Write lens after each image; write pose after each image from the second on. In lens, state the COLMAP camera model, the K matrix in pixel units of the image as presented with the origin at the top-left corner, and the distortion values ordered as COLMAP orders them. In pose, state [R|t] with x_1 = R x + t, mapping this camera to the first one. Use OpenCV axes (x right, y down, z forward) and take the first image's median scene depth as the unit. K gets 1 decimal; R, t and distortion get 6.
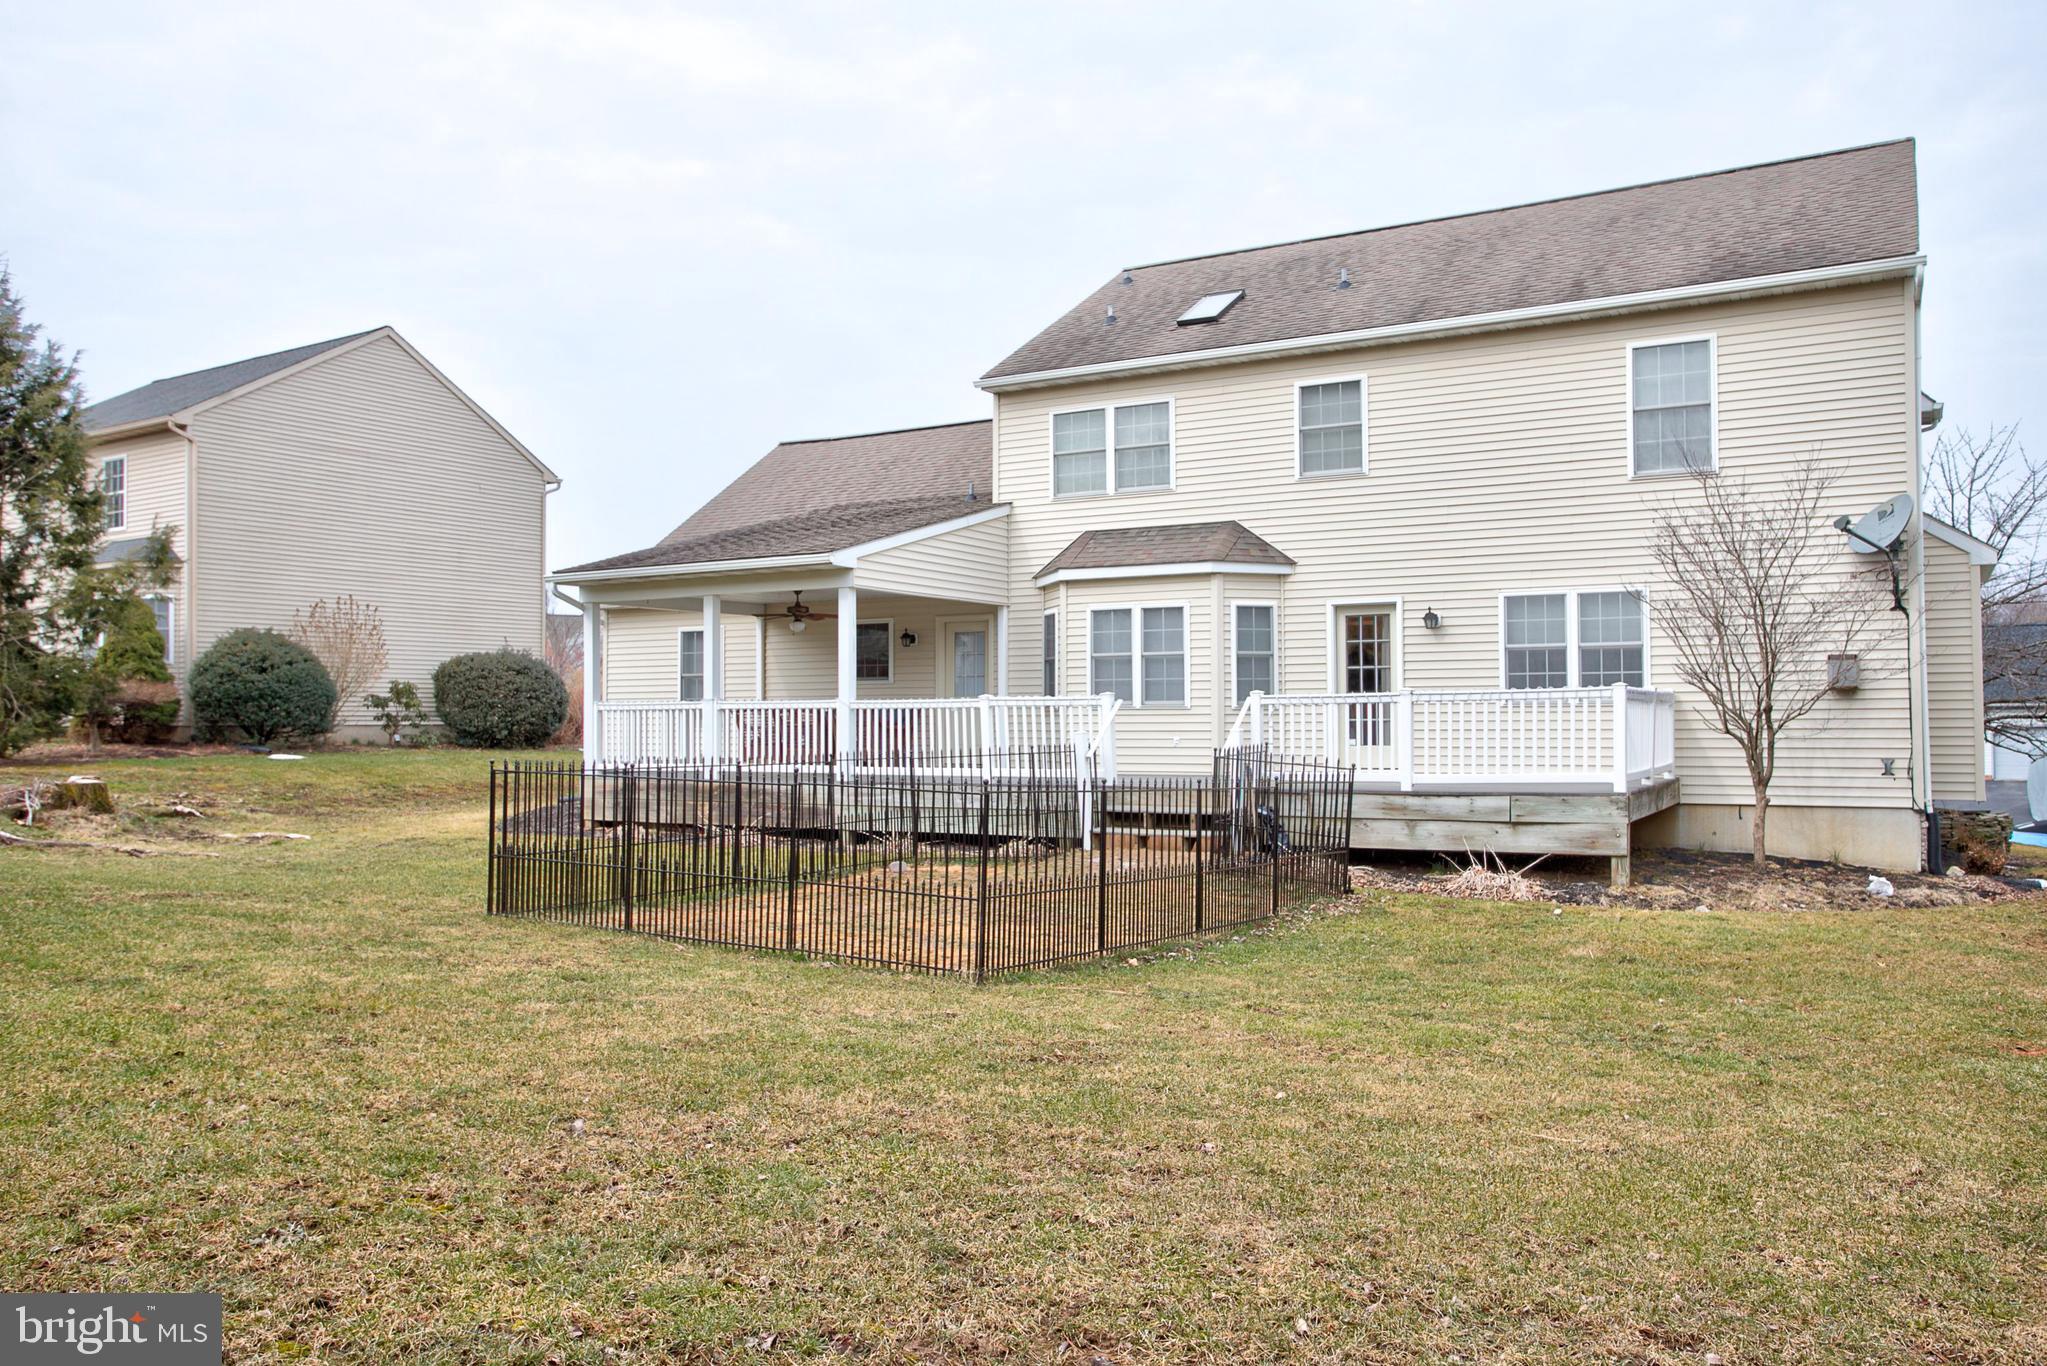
lens RADIAL K [[1692.1, 0, 1023.5], [0, 1692.1, 683.0], [0, 0, 1]] dist [0.085996, 0.000293]
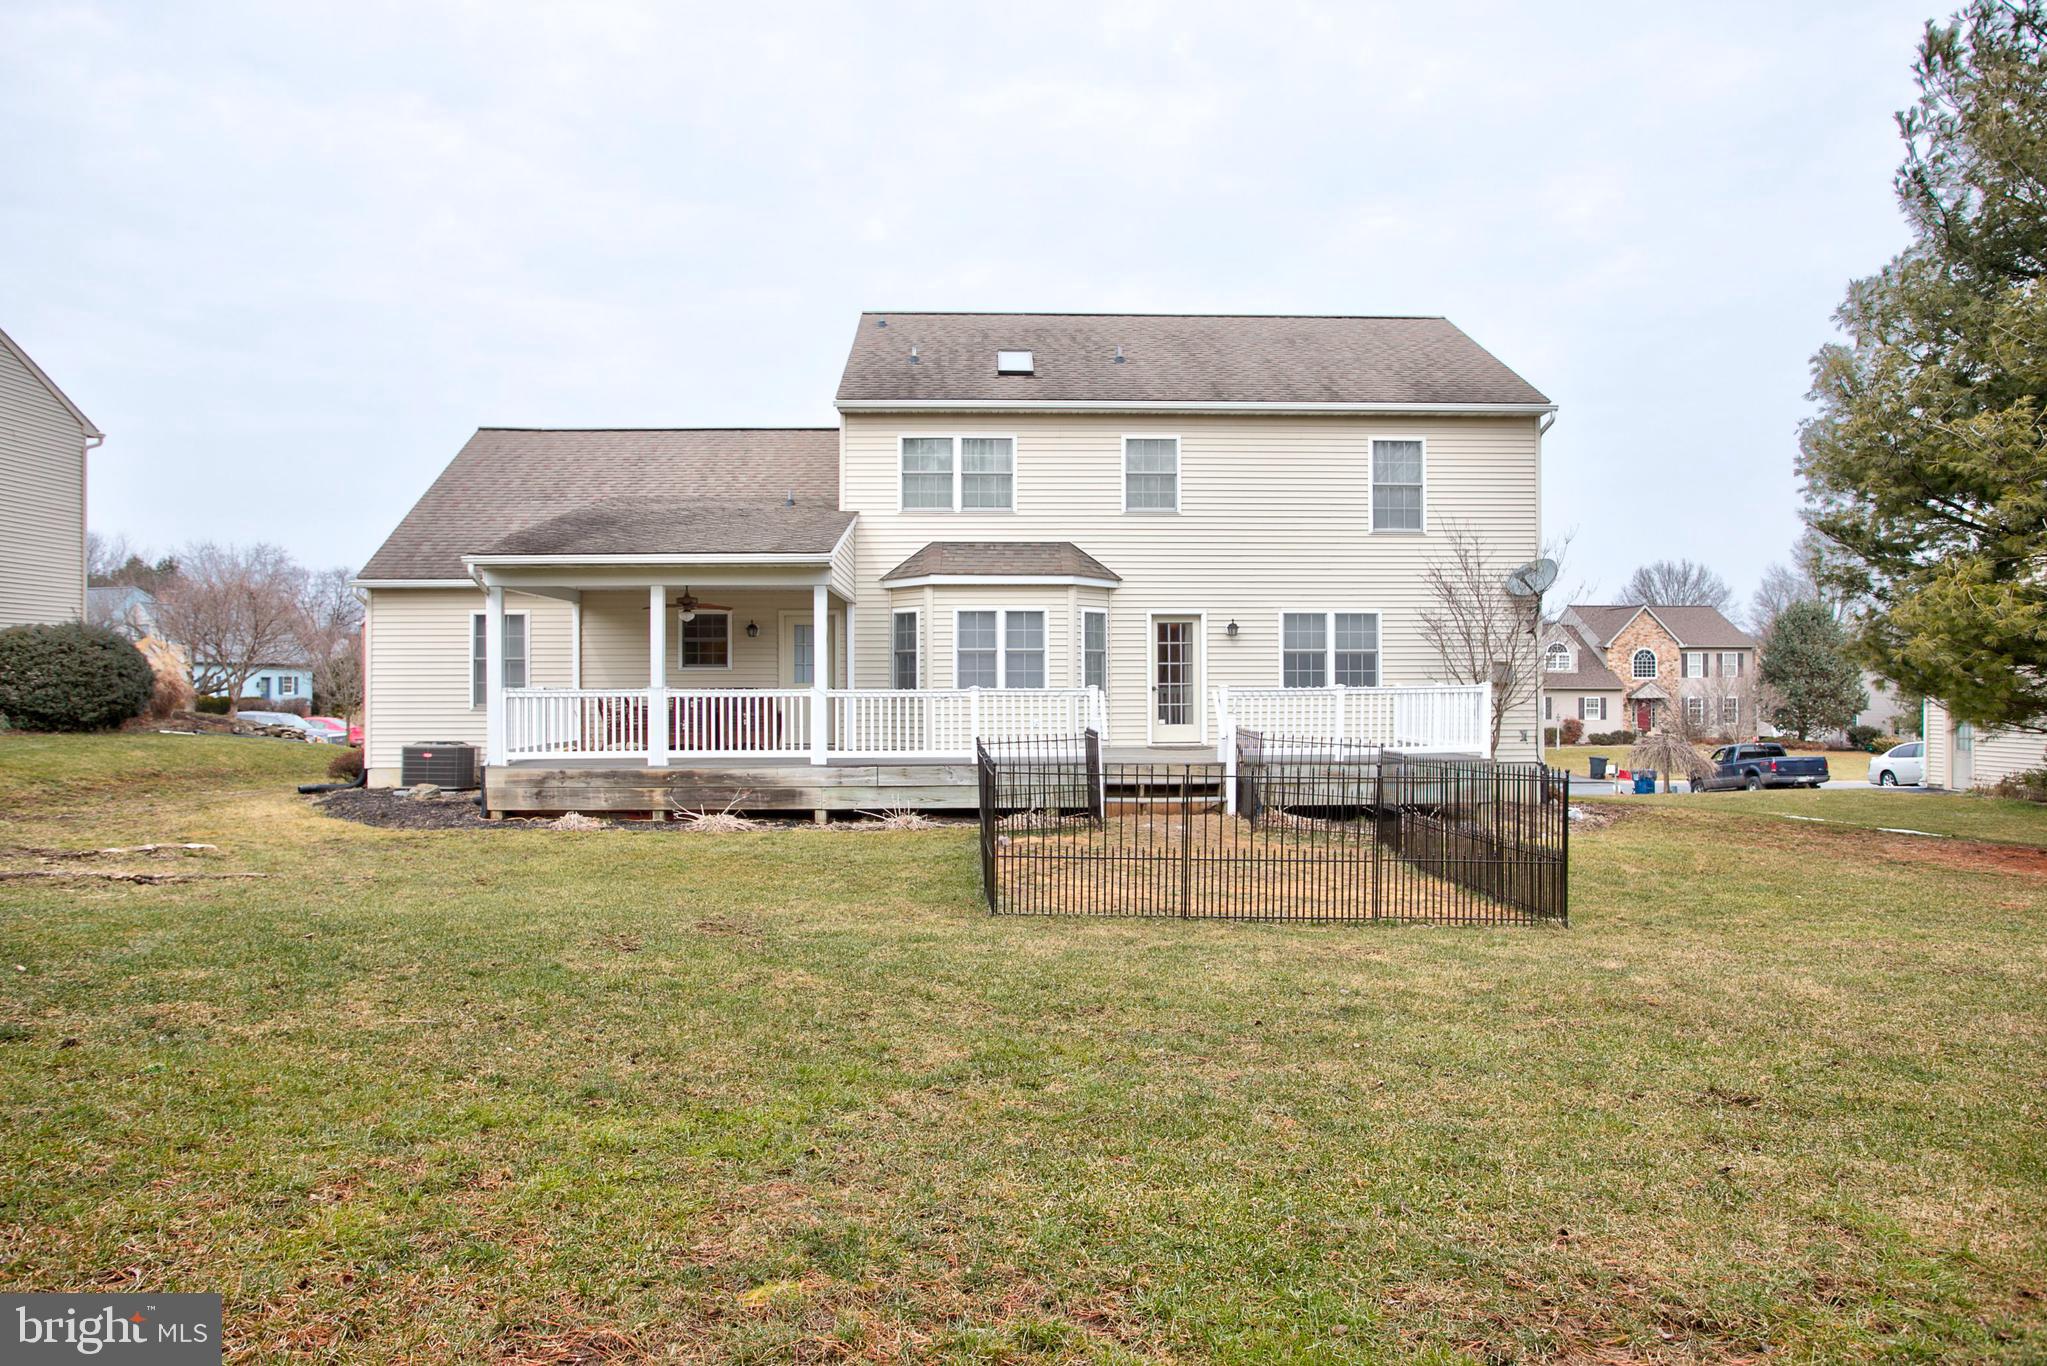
lens RADIAL K [[1280.5, 0, 1023.5], [0, 1280.5, 683.0], [0, 0, 1]] dist [0.025035, 0.000200]
pose [[0.829859, 0.008526, 0.557908, -0.422876], [-0.010347, 0.999946, 0.000109, 0.006054], [-0.557878, -0.005863, 0.829903, 0.255316]]
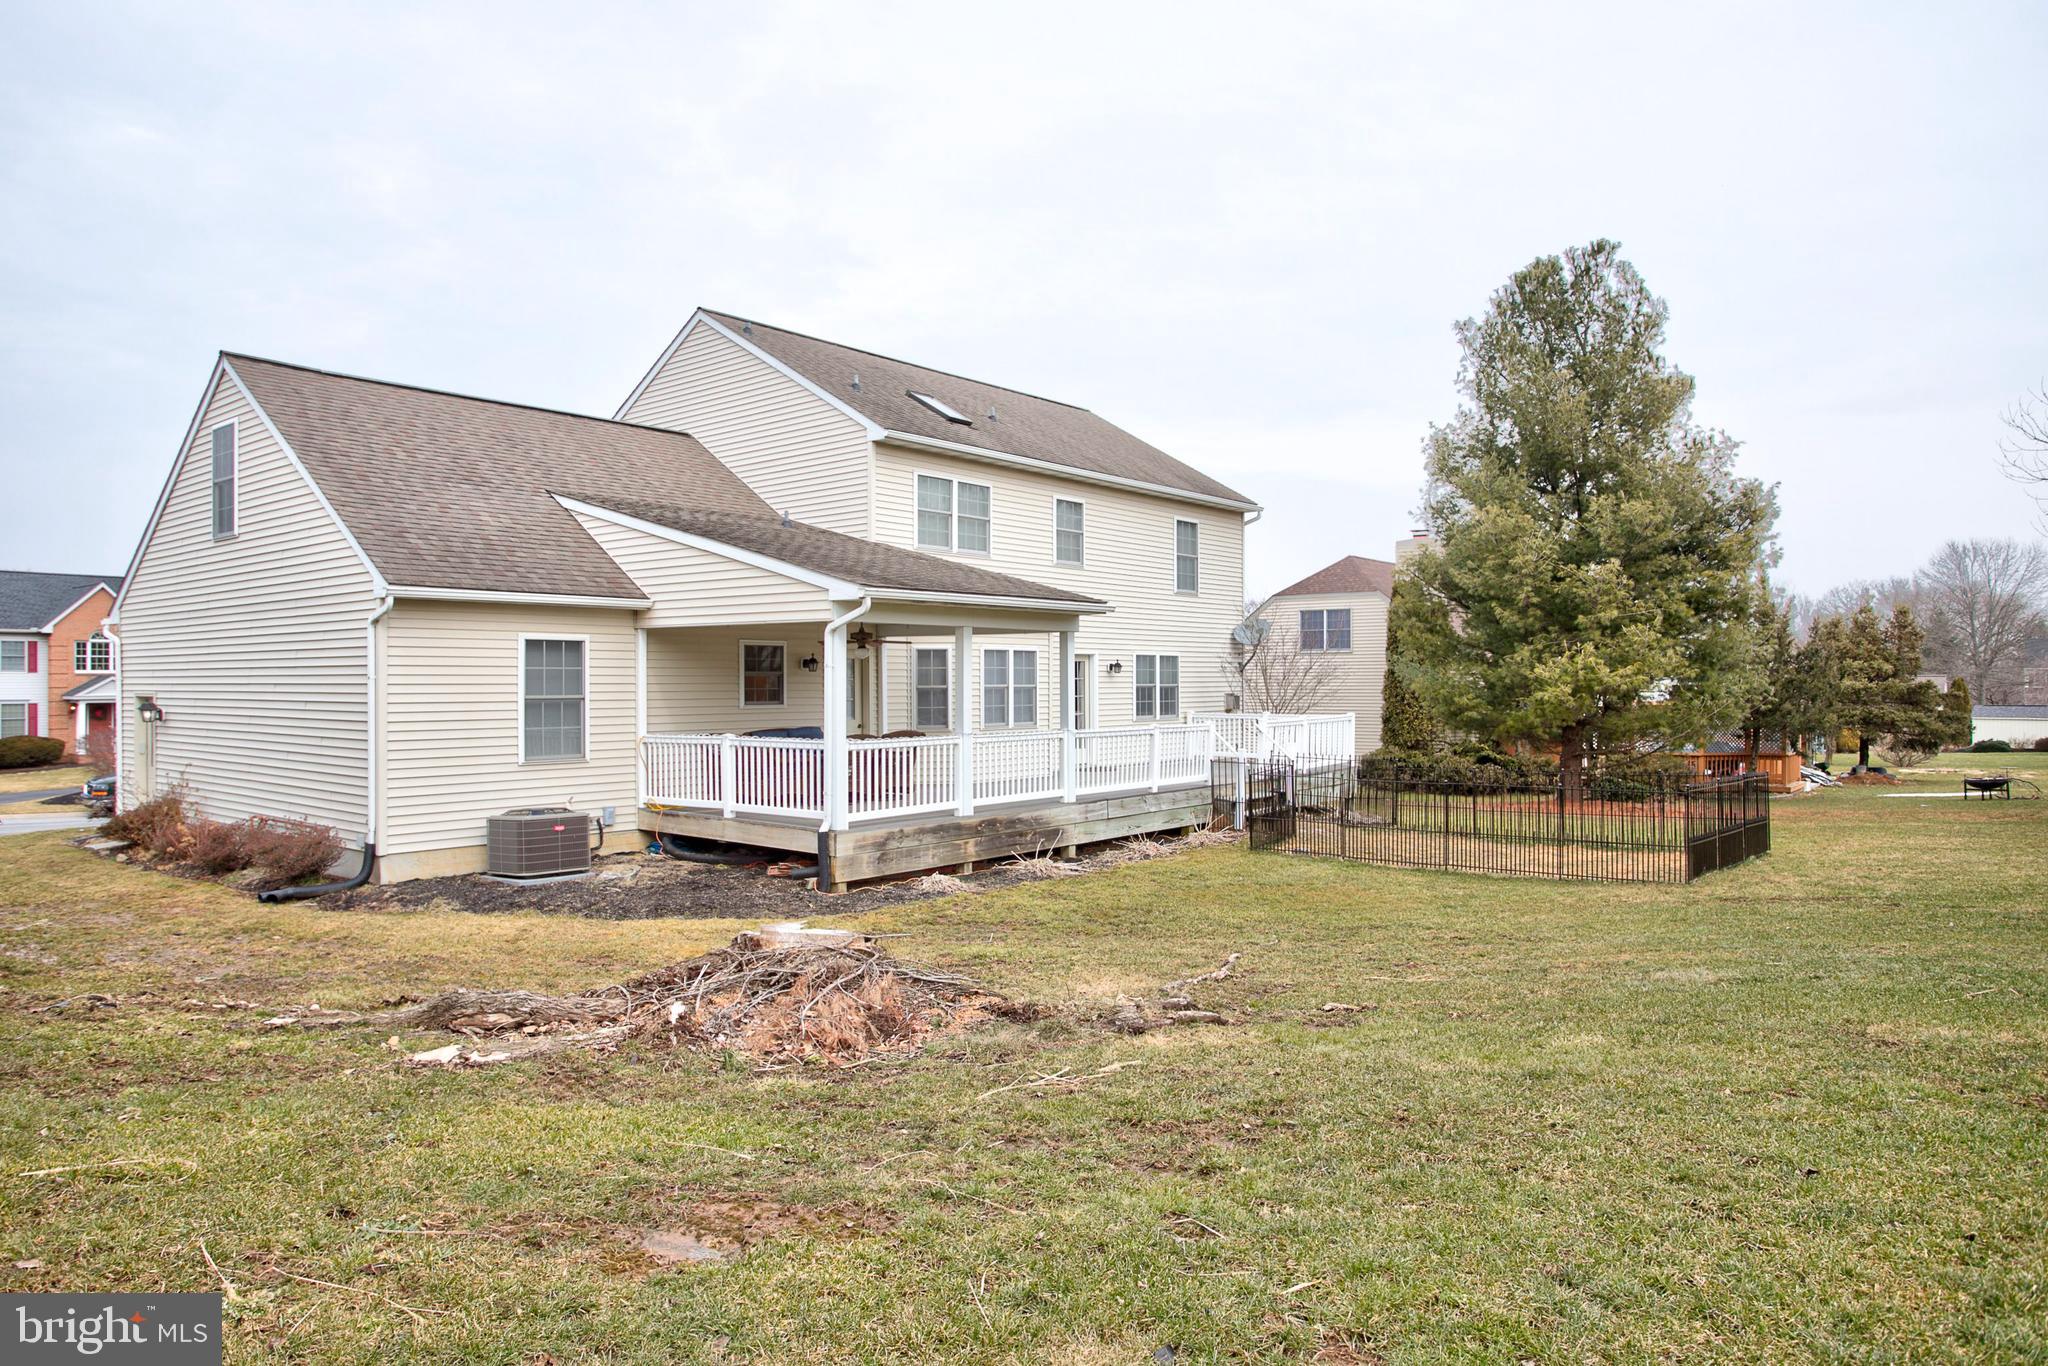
lens RADIAL K [[1284.6, 0, 1024.0], [0, 1284.6, 683.0], [0, 0, 1]] dist [-0.103829, 0.000009]
pose [[0.144655, 0.016147, 0.989350, -0.877495], [0.009425, 0.999799, -0.017695, -0.003275], [-0.989437, 0.011885, 0.144474, 0.867693]]
